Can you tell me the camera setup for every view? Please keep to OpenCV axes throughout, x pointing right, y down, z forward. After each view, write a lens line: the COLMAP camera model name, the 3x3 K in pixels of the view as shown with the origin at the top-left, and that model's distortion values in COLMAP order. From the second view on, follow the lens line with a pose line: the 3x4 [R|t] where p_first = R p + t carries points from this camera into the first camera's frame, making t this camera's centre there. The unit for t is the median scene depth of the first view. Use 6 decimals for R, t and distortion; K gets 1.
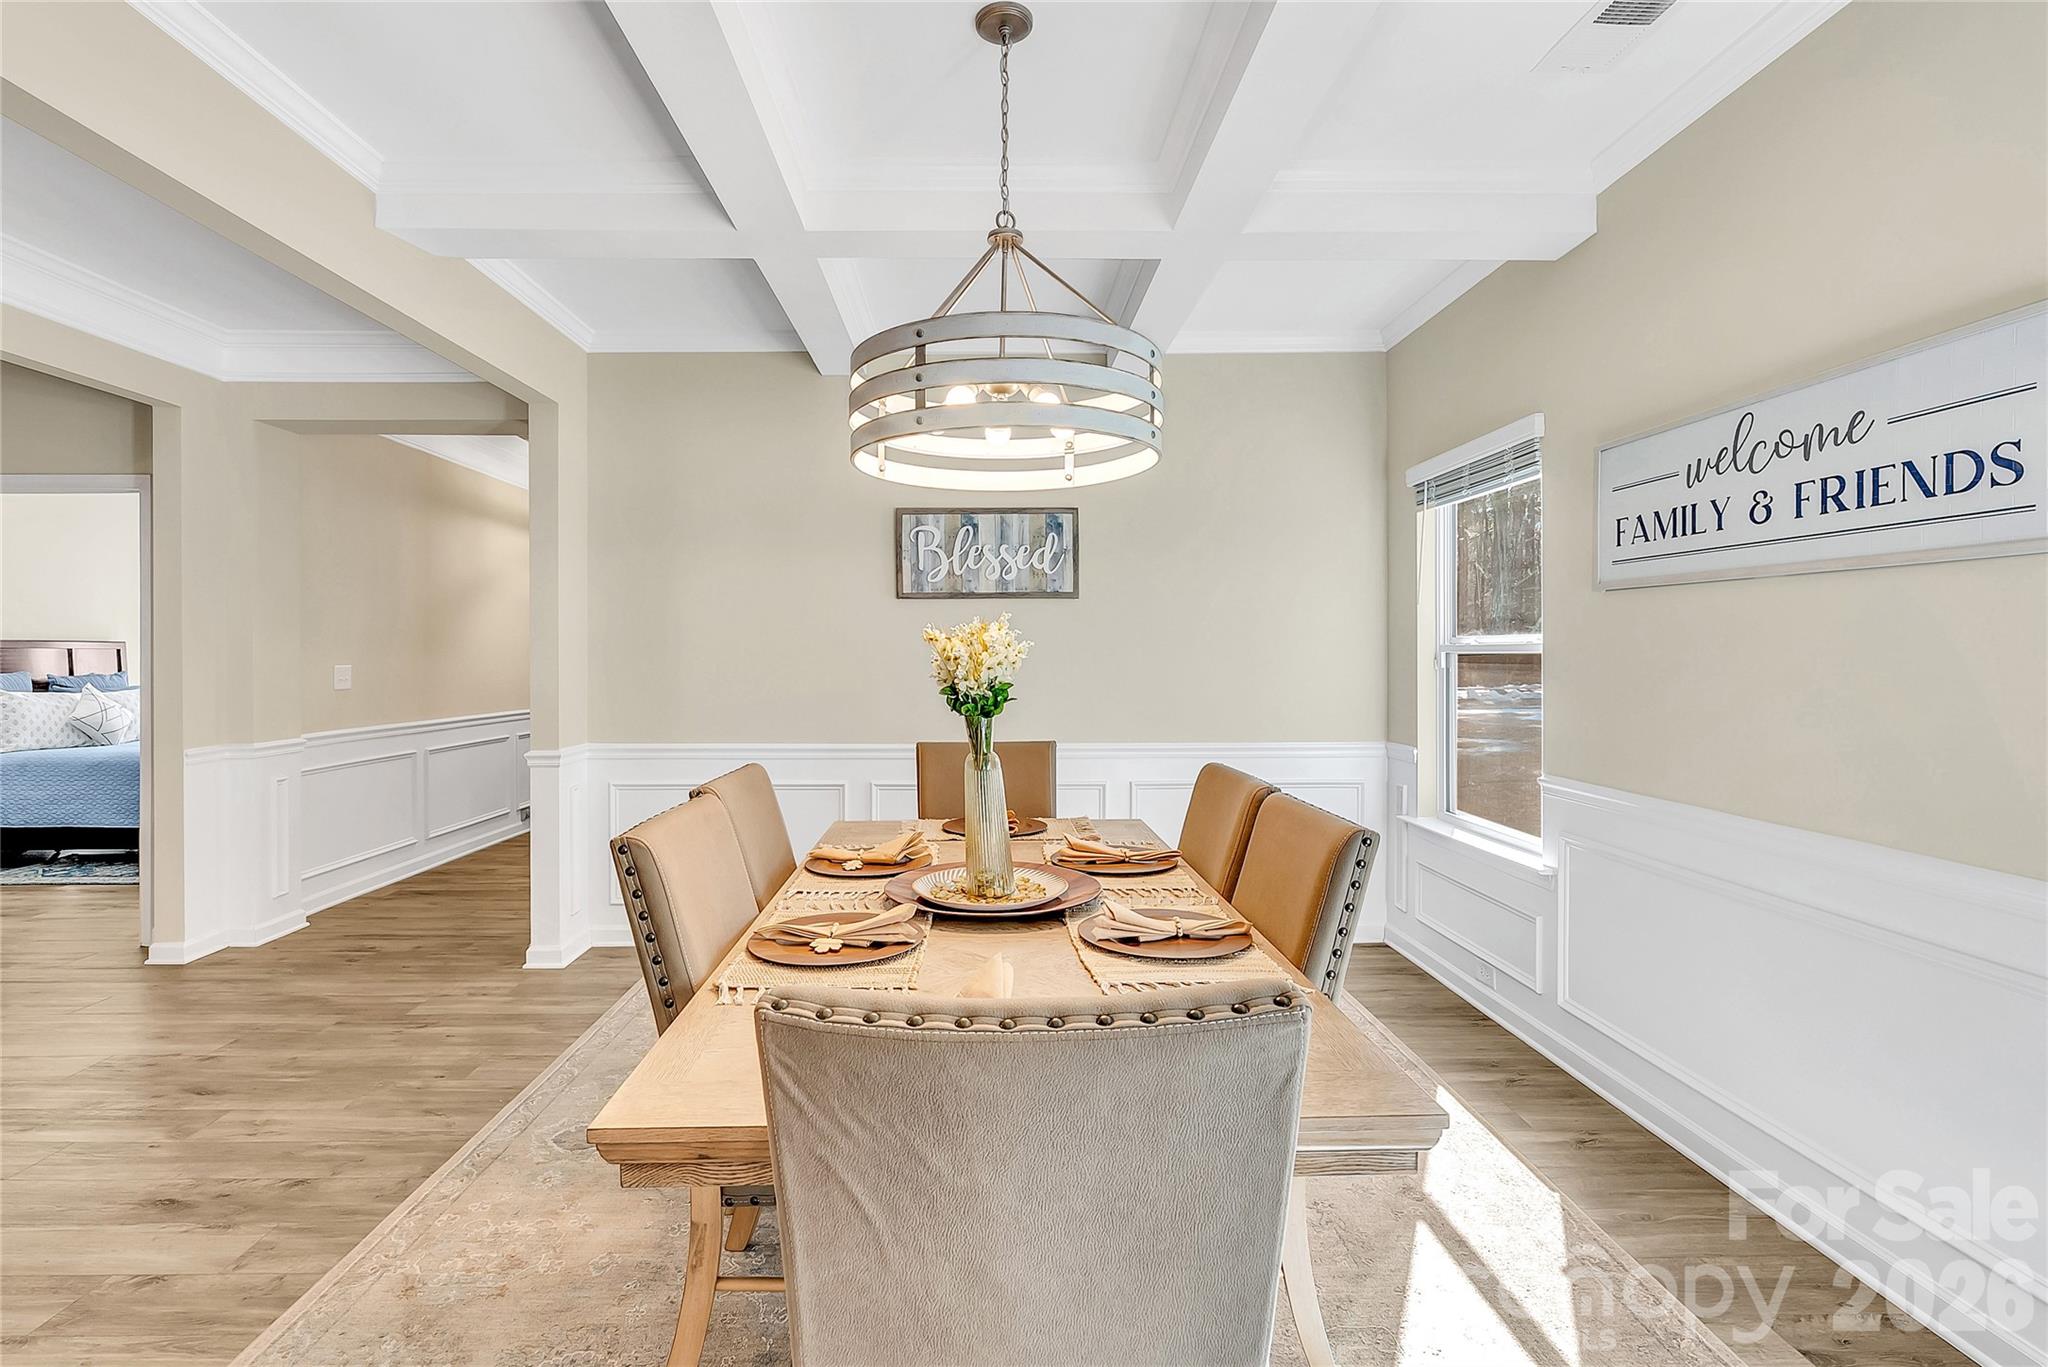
lens RADIAL K [[938.7, 0, 1014.5], [0, 938.7, 664.0], [0, 0, 1]] dist [0.003408, 0.000189]
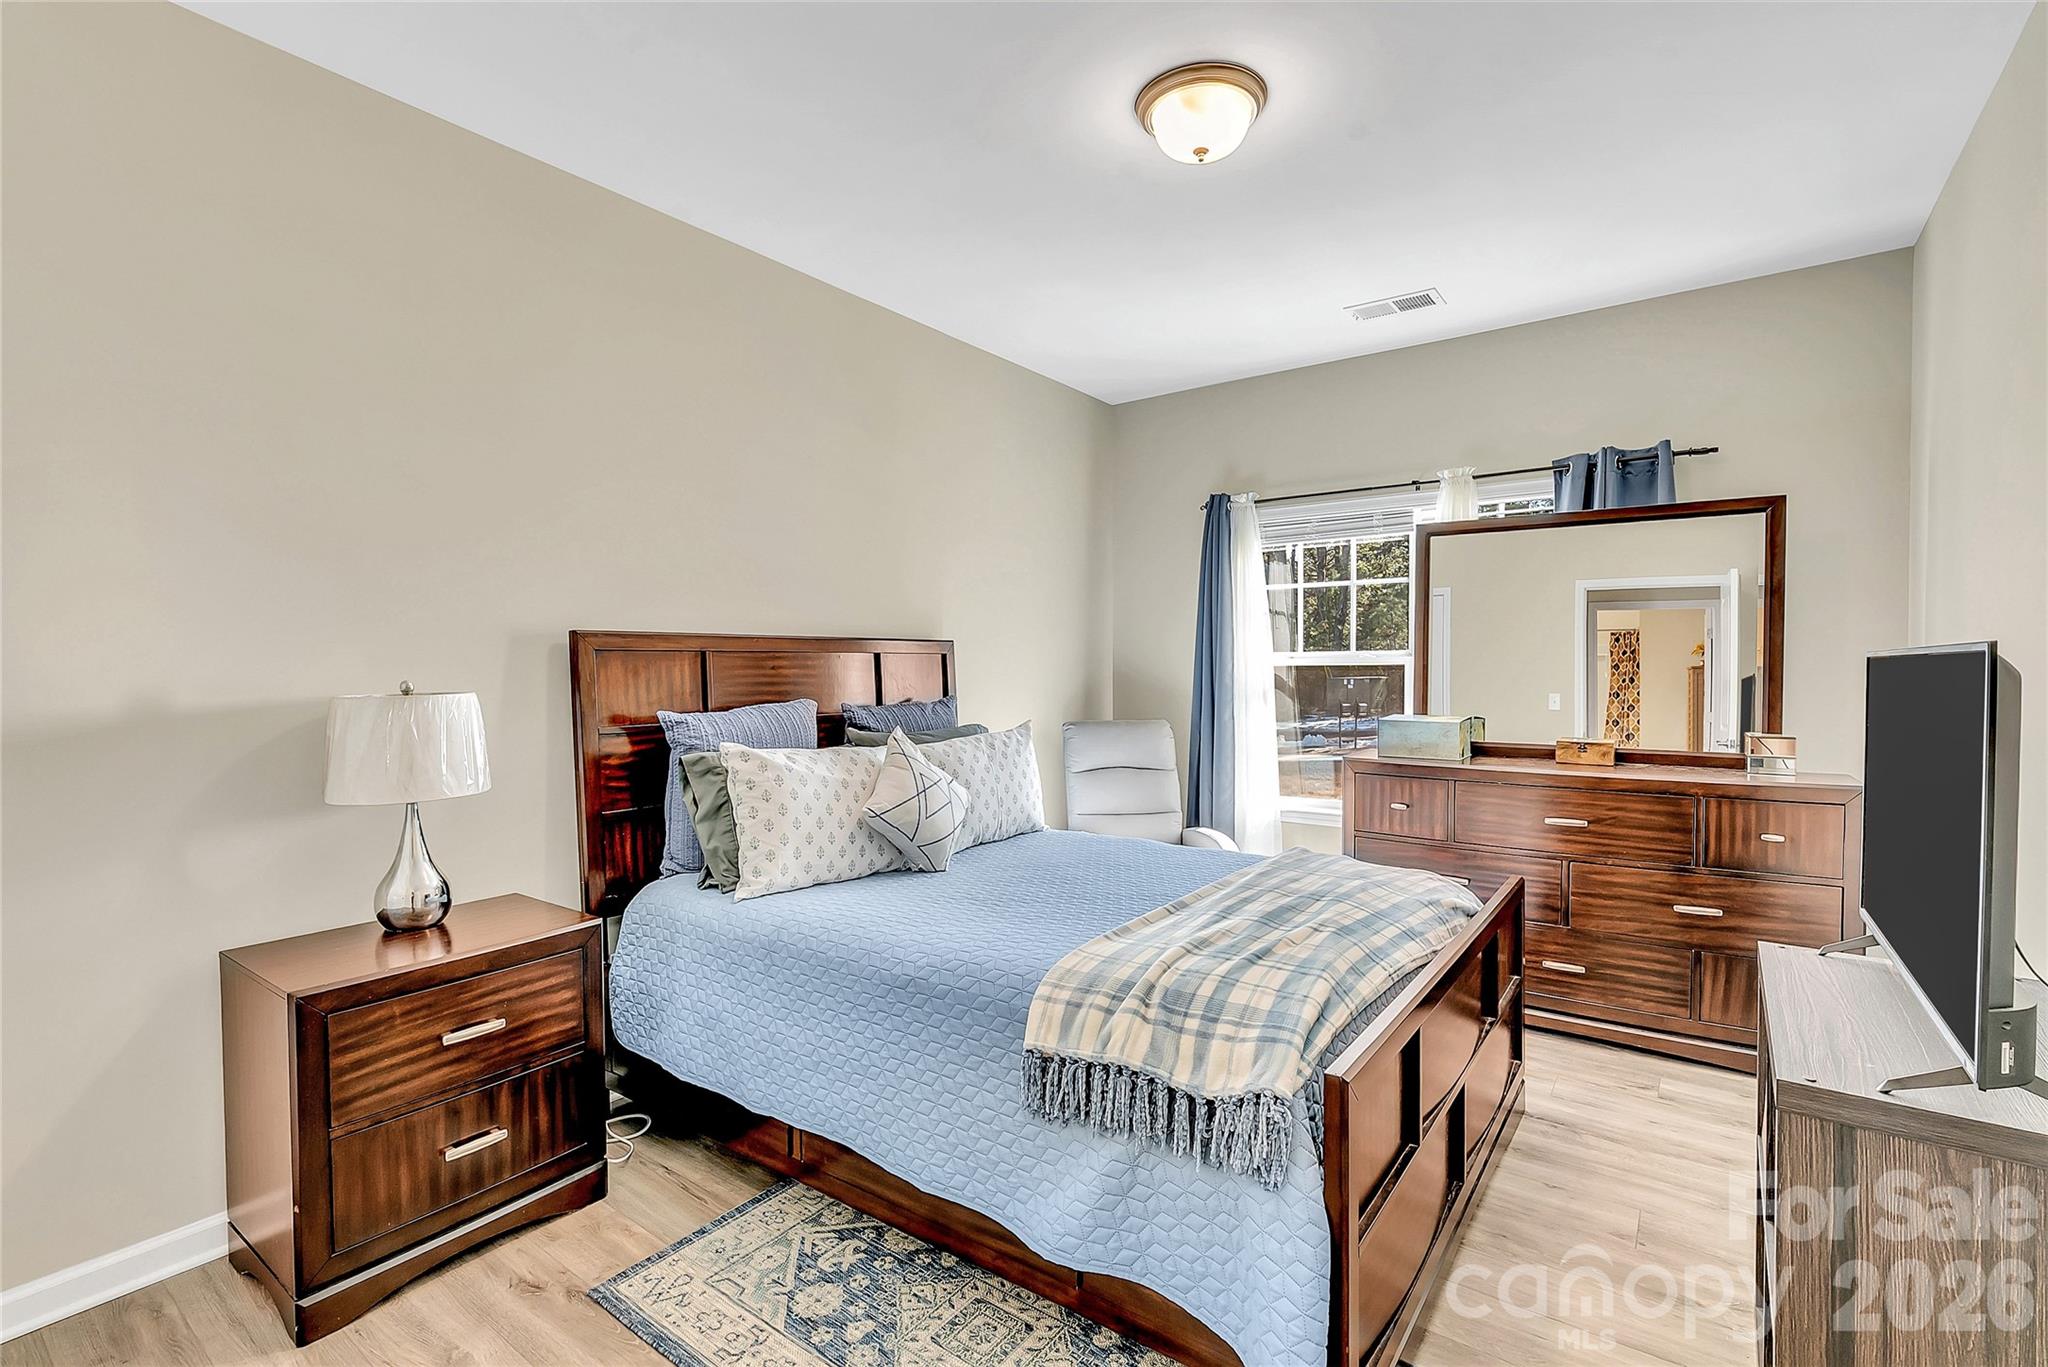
lens RADIAL K [[938.7, 0, 1029.3], [0, 938.7, 683.1], [0, 0, 1]] dist [0.003408, 0.000189]
pose [[0.788934, 0.010363, -0.614390, -0.670024], [-0.006548, 0.999943, 0.008459, -0.004637], [0.614443, -0.002650, 0.788957, 0.696804]]
